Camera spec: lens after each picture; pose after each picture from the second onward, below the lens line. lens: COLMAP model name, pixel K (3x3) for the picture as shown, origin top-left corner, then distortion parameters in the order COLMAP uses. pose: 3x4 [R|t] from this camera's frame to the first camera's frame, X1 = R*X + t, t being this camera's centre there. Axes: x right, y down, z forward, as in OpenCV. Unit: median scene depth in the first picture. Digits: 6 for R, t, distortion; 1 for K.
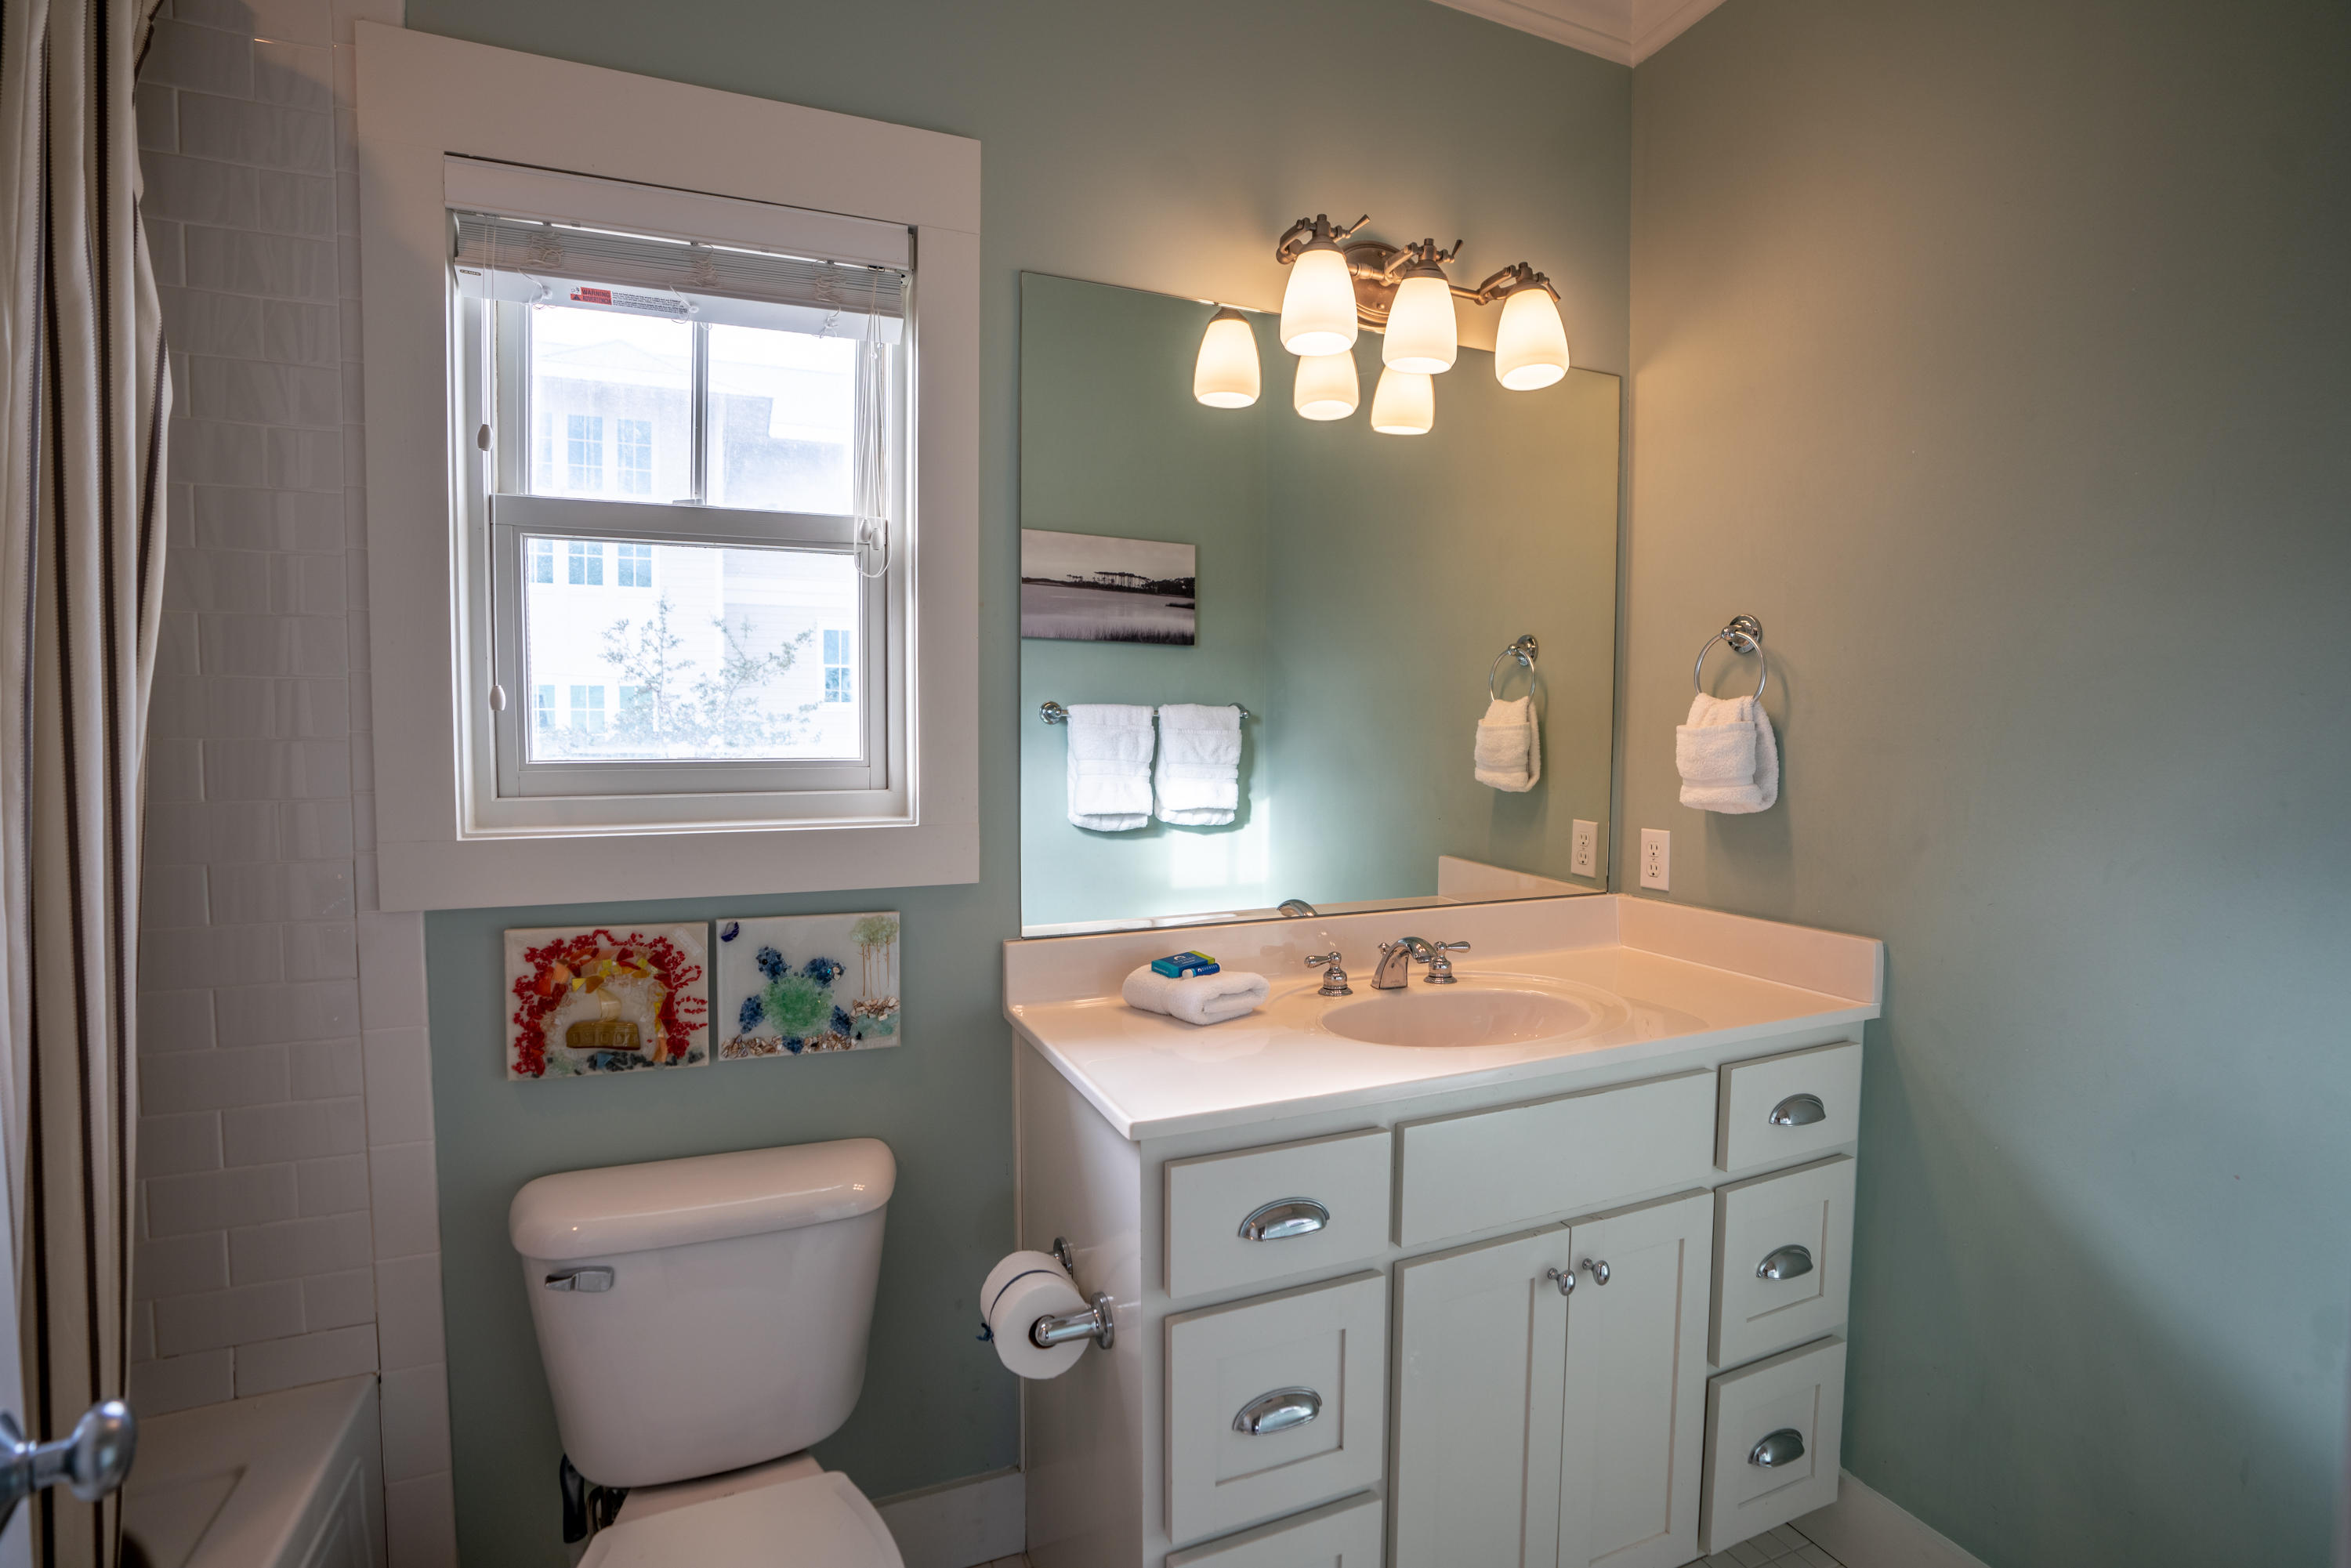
lens RADIAL K [[1090.3, 0, 1179.0], [0, 1090.3, 781.6], [0, 0, 1]] dist [-0.071372, 0.029805]
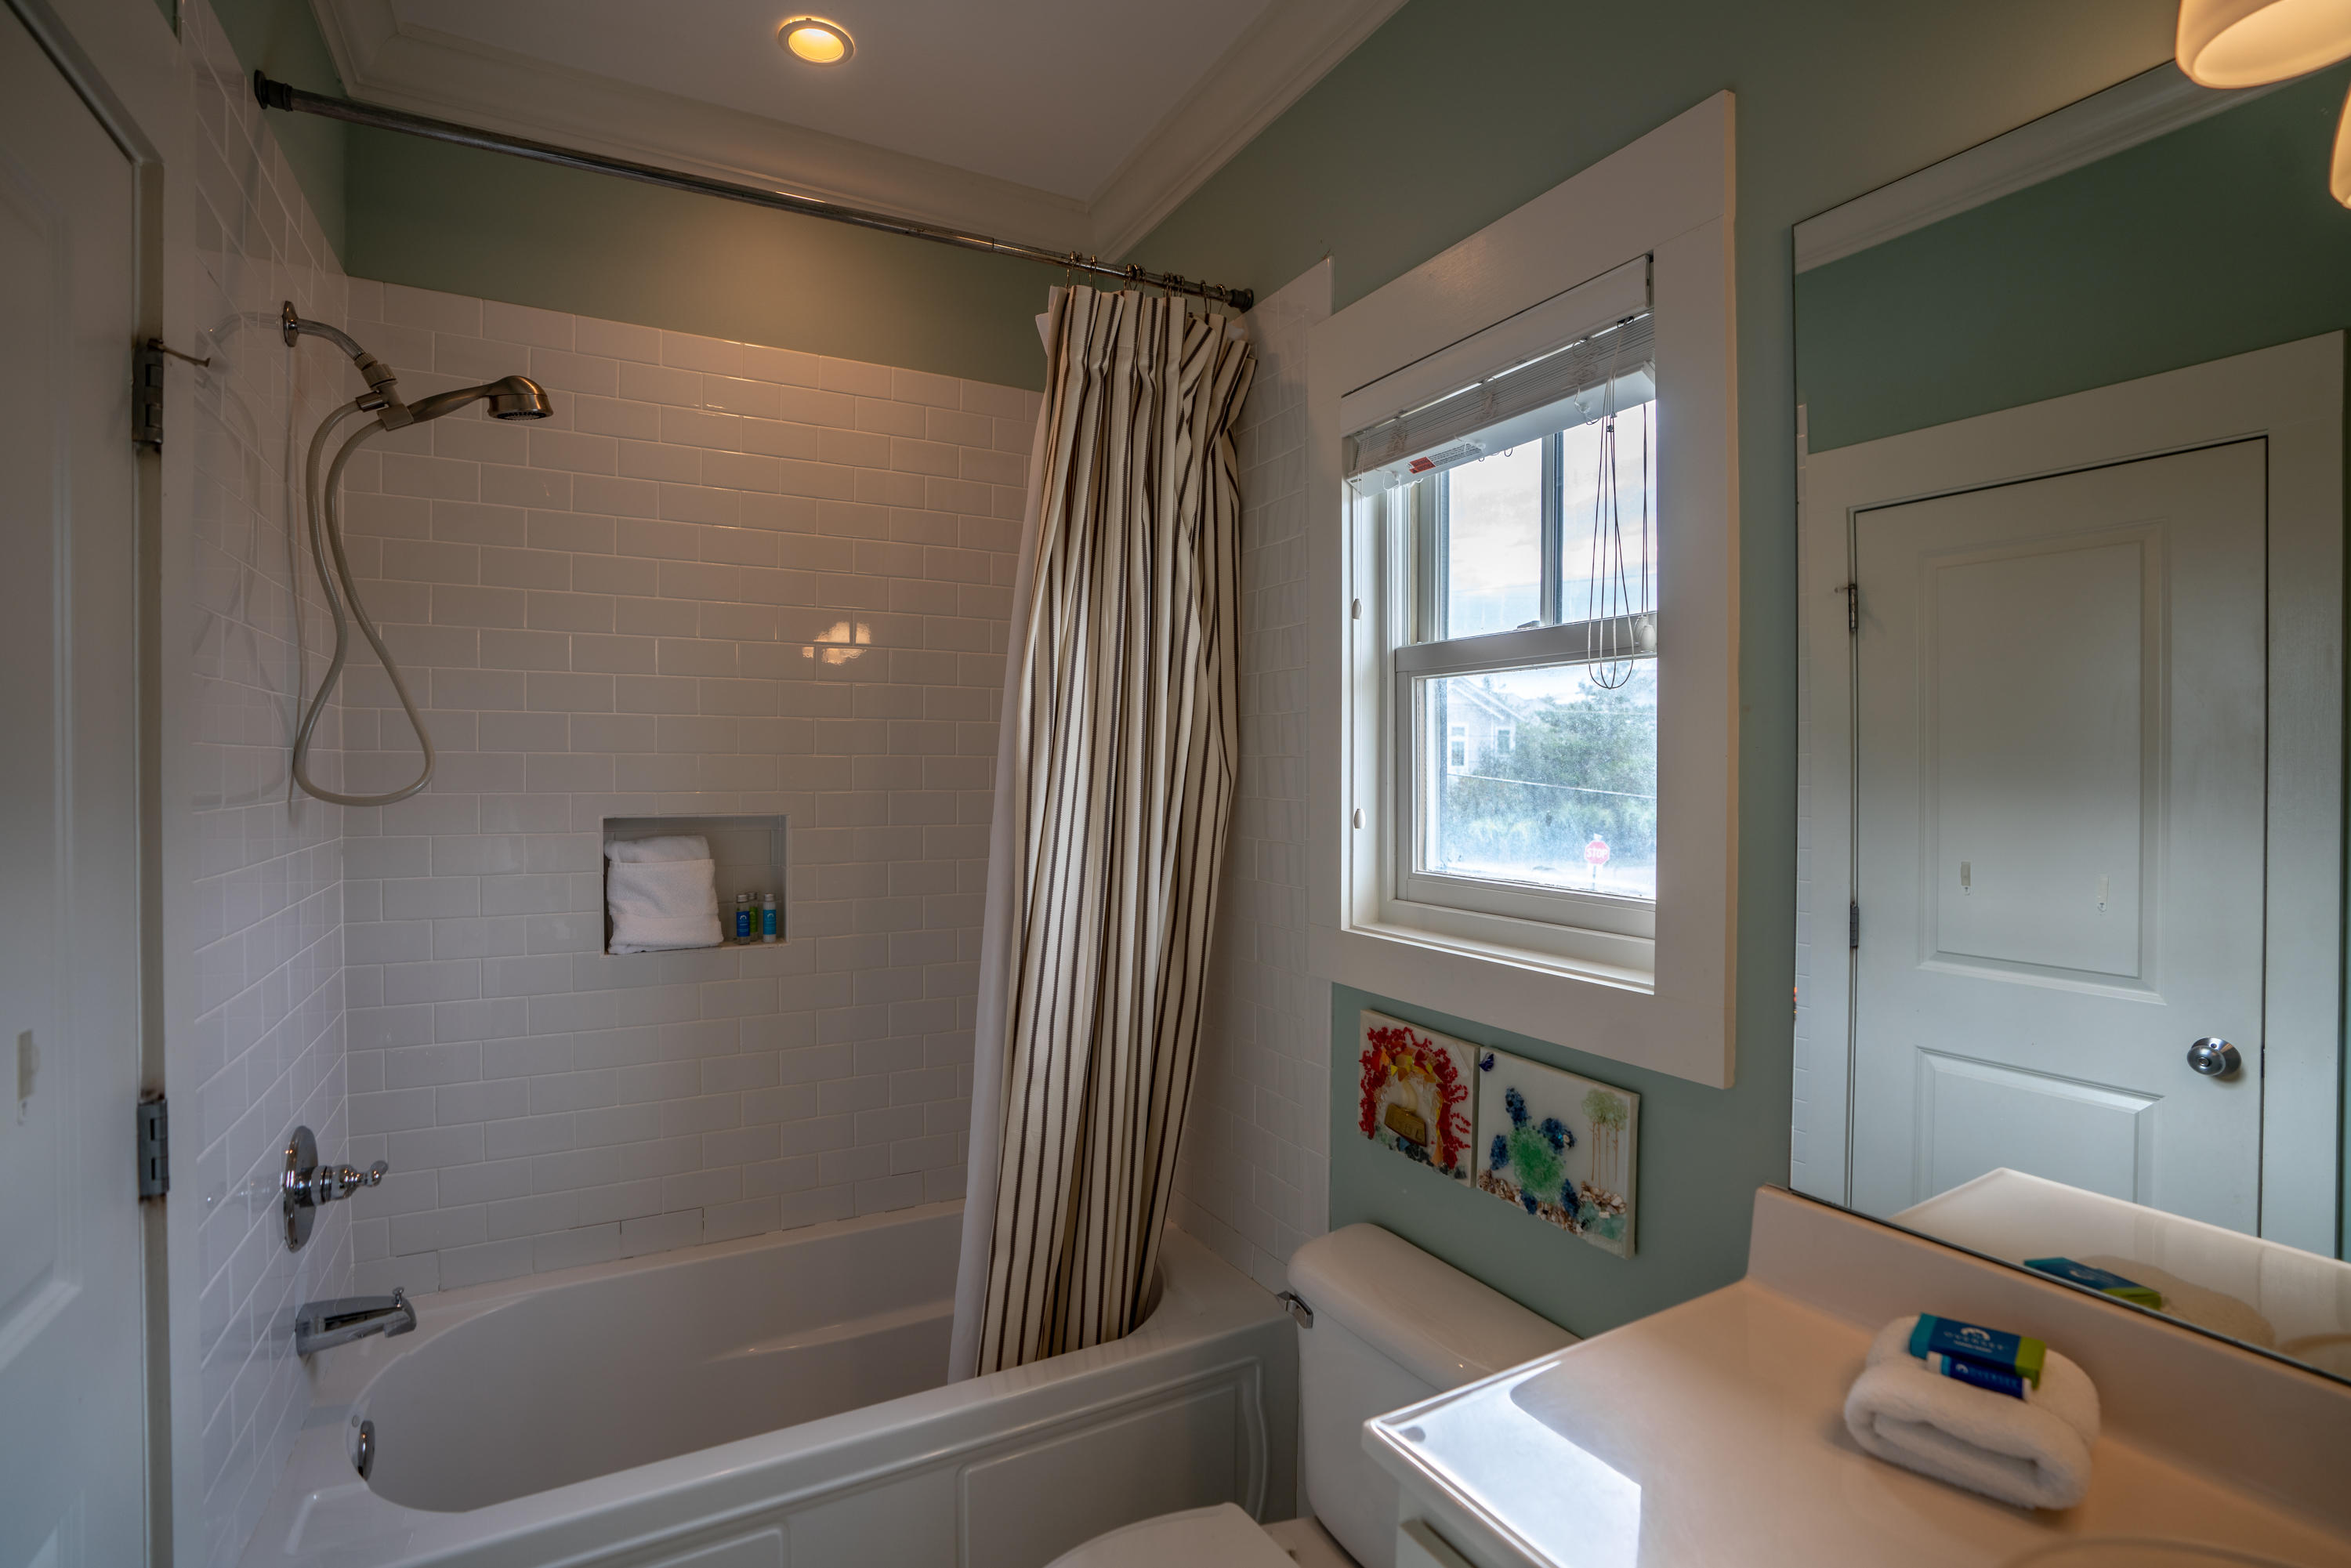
lens RADIAL K [[1090.3, 0, 1179.0], [0, 1090.3, 781.6], [0, 0, 1]] dist [-0.071372, 0.029805]
pose [[0.120486, 0.011459, -0.992649, 0.531417], [-0.058014, 0.998306, 0.004482, -0.105979], [0.991018, 0.057048, 0.120946, 0.590553]]
